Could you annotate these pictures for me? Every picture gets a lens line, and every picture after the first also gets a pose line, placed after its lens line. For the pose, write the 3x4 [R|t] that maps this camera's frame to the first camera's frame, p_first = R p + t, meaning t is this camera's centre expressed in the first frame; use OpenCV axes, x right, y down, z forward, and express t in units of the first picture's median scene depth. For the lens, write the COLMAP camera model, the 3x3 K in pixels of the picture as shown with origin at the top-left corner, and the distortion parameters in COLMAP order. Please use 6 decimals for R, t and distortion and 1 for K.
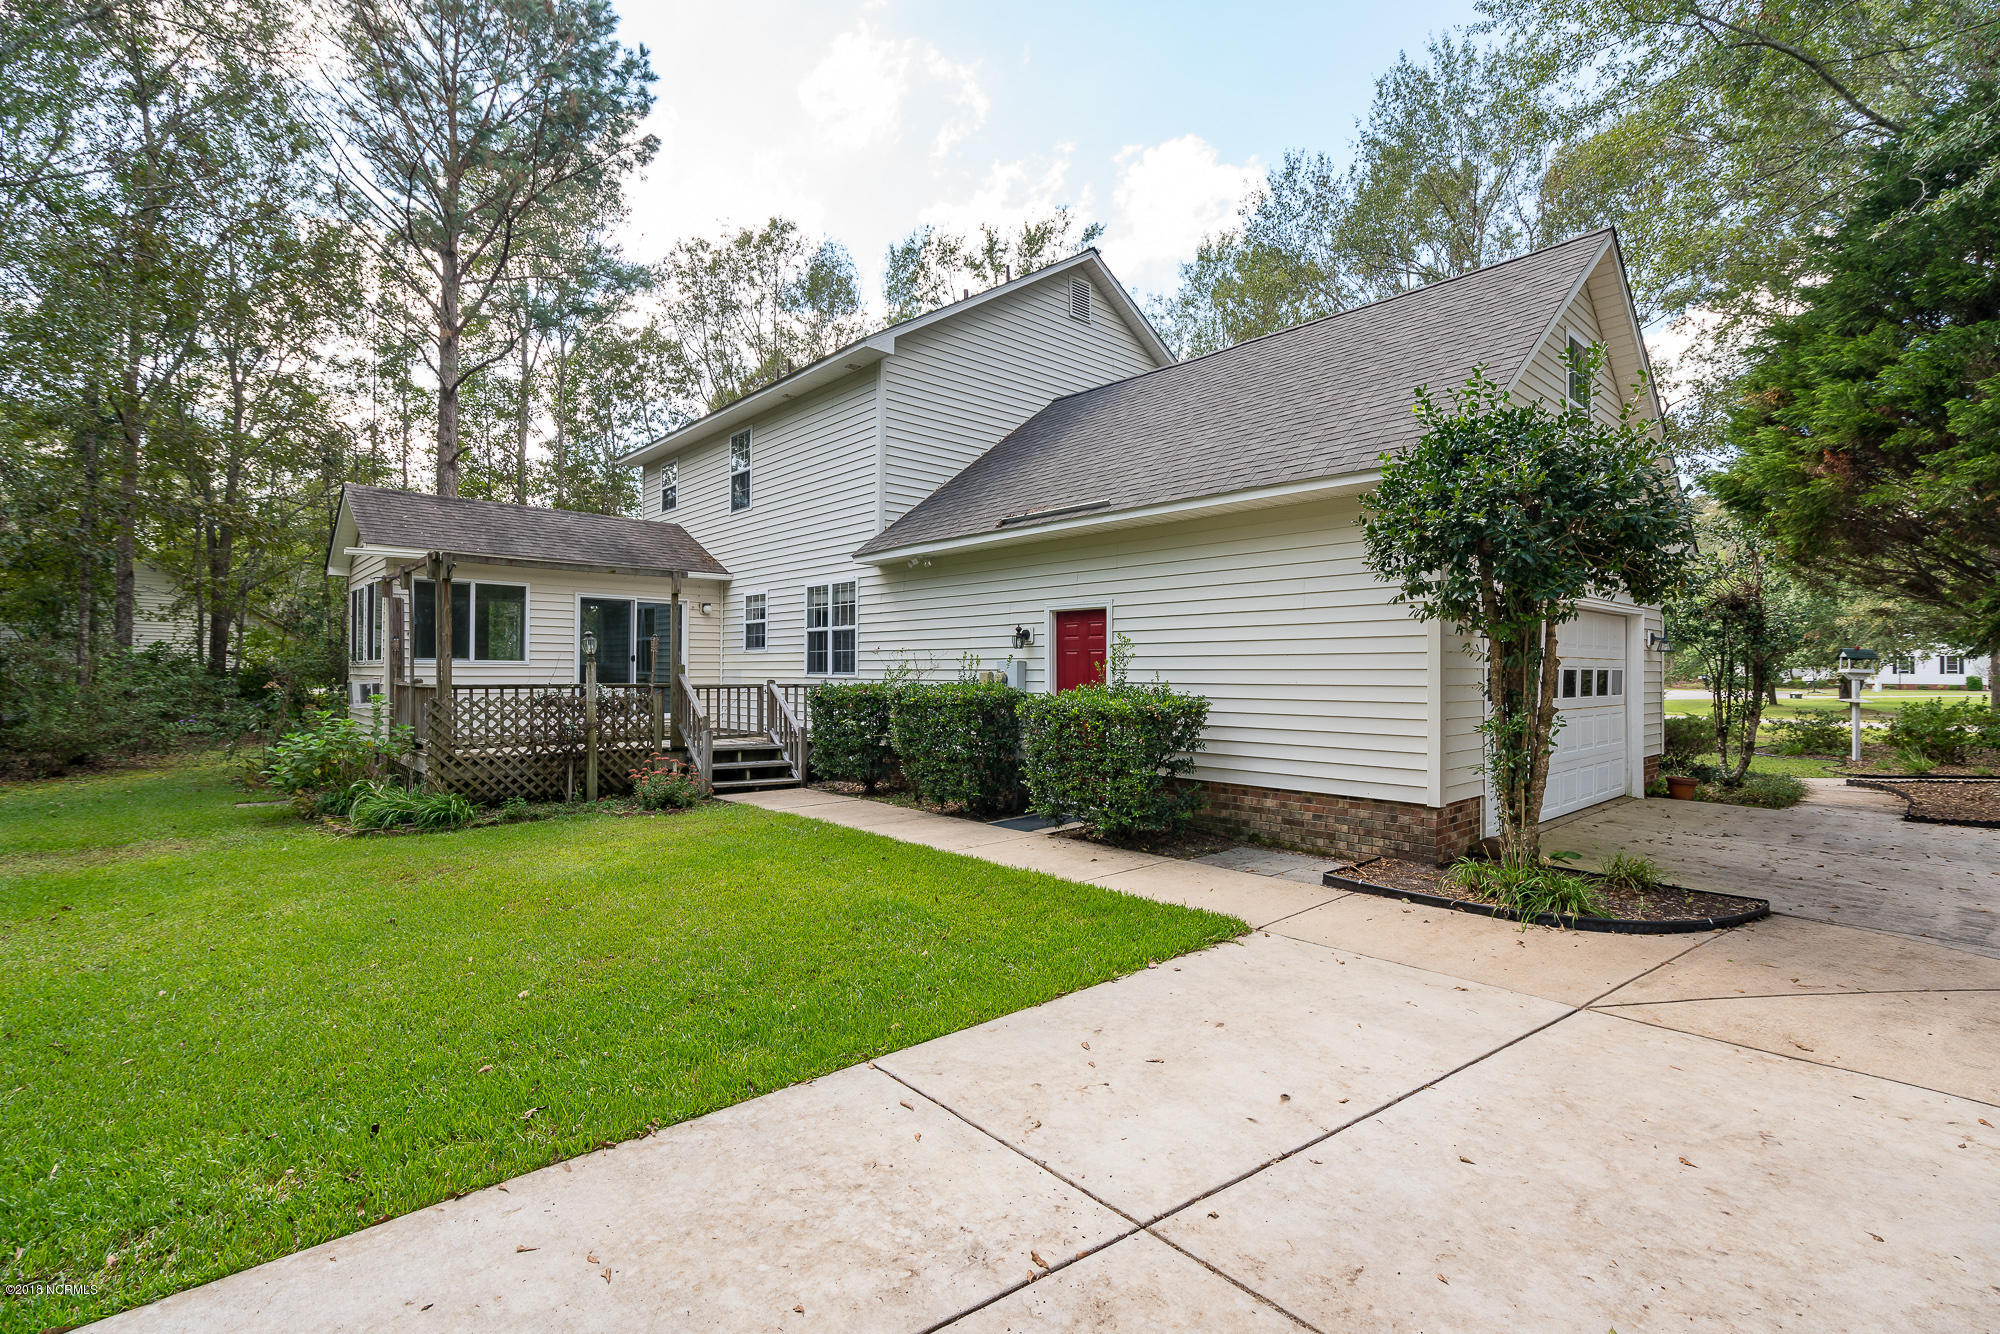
lens RADIAL K [[906.6, 0, 1000.0], [0, 906.6, 667.0], [0, 0, 1]] dist [-0.001683, -0.000080]
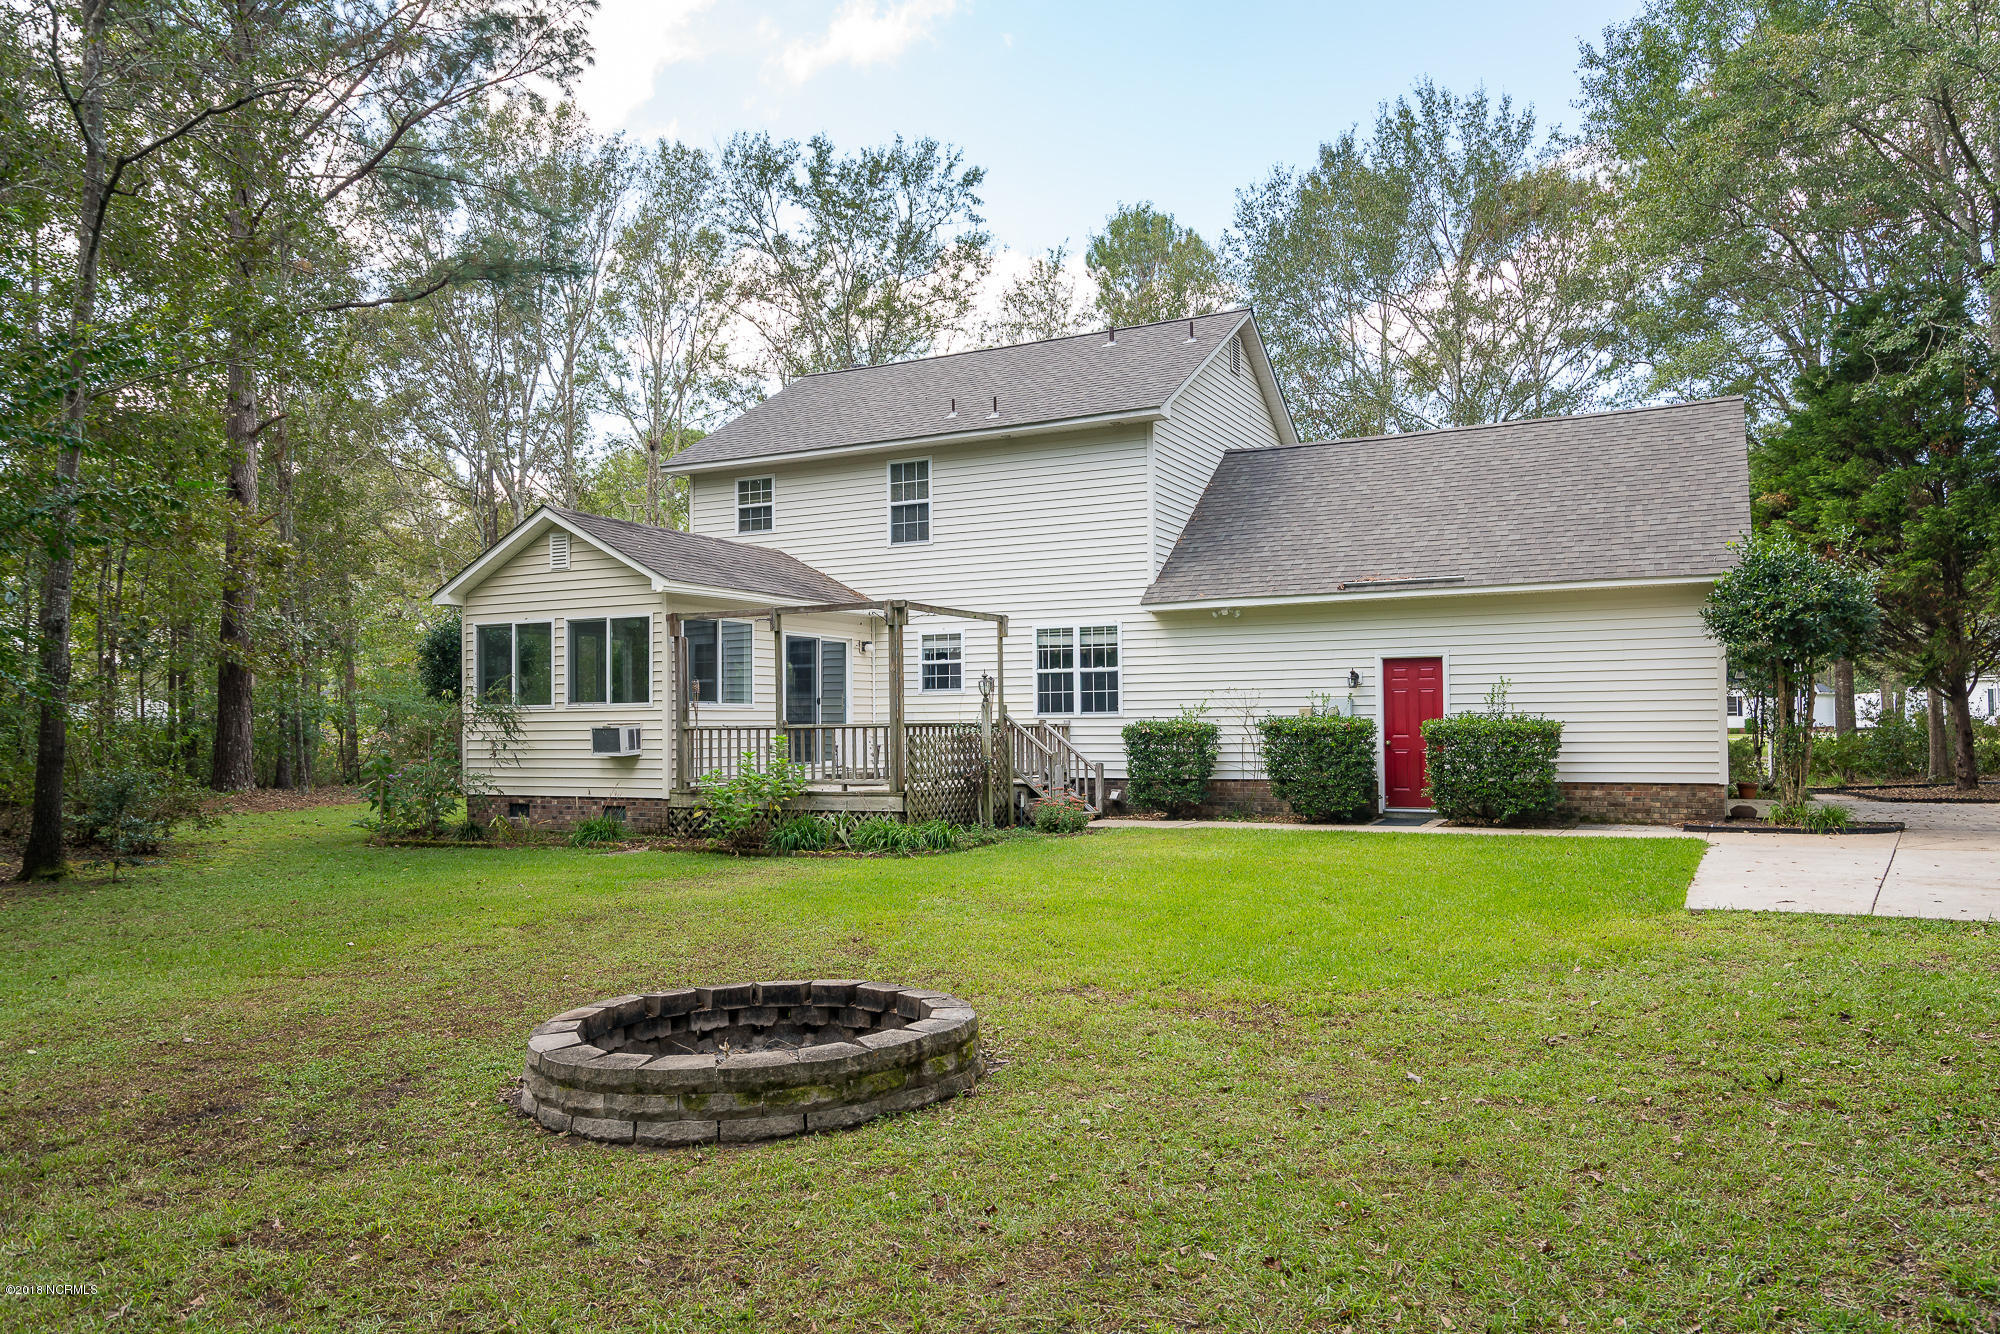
lens RADIAL K [[1388.1, 0, 1000.1], [0, 1388.1, 720.5], [0, 0, 1]] dist [0.006557, 0.001760]
pose [[0.935612, -0.011605, 0.352839, -1.067214], [0.011528, 0.999931, 0.002320, 0.013568], [-0.352842, 0.001897, 0.935681, -0.575448]]
